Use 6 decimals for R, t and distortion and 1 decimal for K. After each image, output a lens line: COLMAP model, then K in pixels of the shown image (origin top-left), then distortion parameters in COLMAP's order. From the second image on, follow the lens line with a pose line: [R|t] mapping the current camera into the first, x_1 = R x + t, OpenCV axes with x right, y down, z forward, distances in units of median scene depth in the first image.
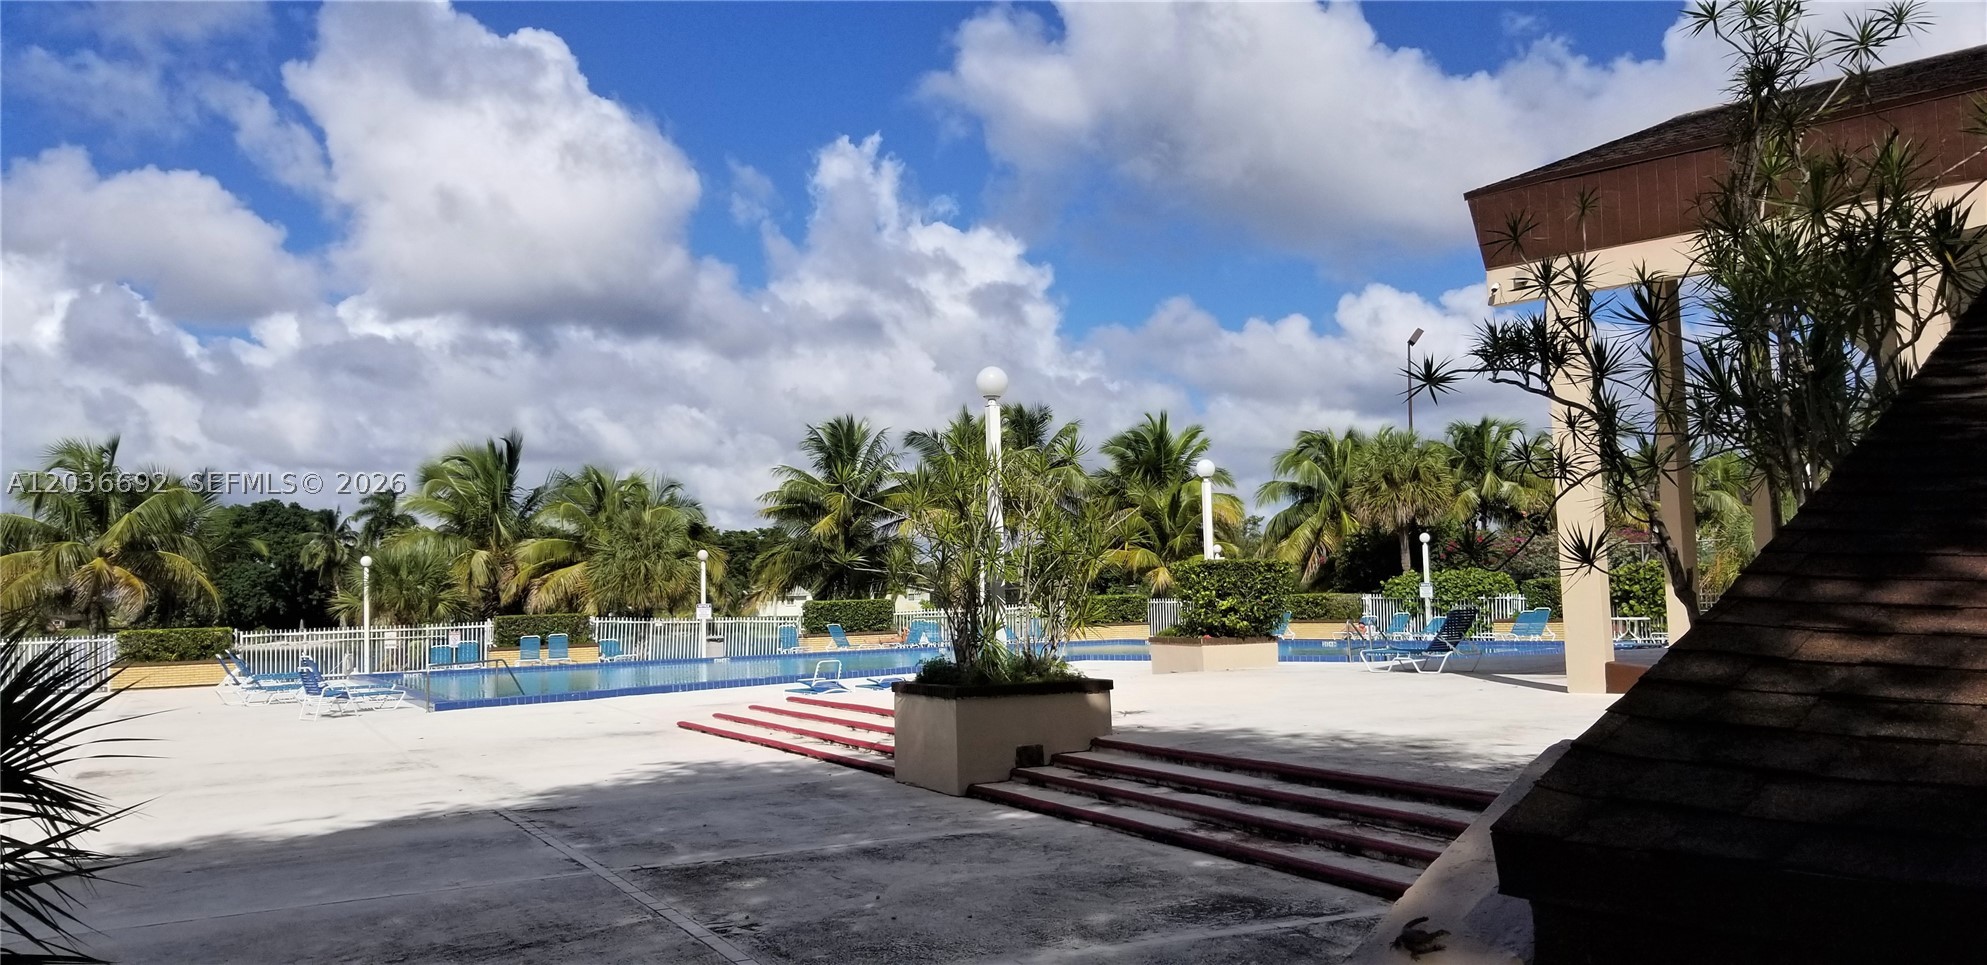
lens RADIAL K [[1606.7, 0, 990.7], [0, 1606.7, 474.9], [0, 0, 1]] dist [0.076012, -0.001511]
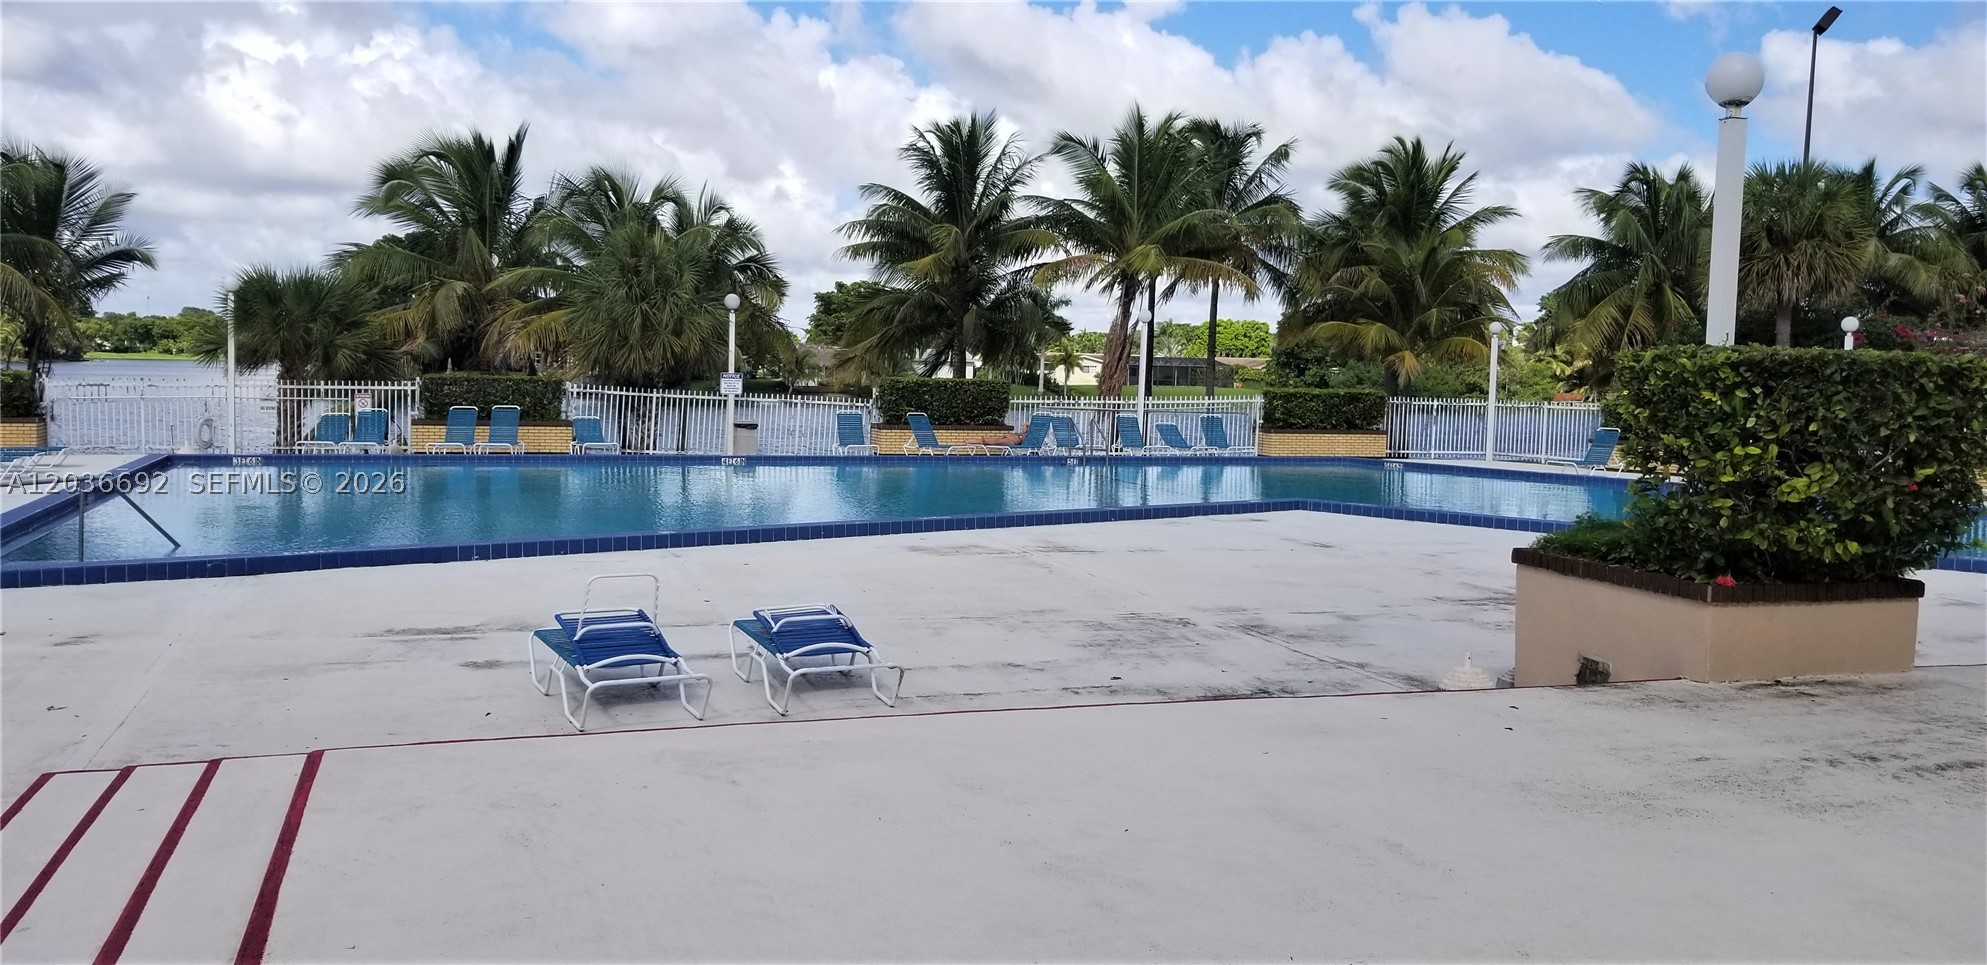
lens RADIAL K [[1606.7, 0, 990.7], [0, 1606.7, 474.9], [0, 0, 1]] dist [0.076012, -0.001511]
pose [[0.992008, 0.058523, -0.111785, 0.009341], [-0.041904, 0.988453, 0.145620, 0.016228], [0.119016, -0.139772, 0.983005, 0.290320]]
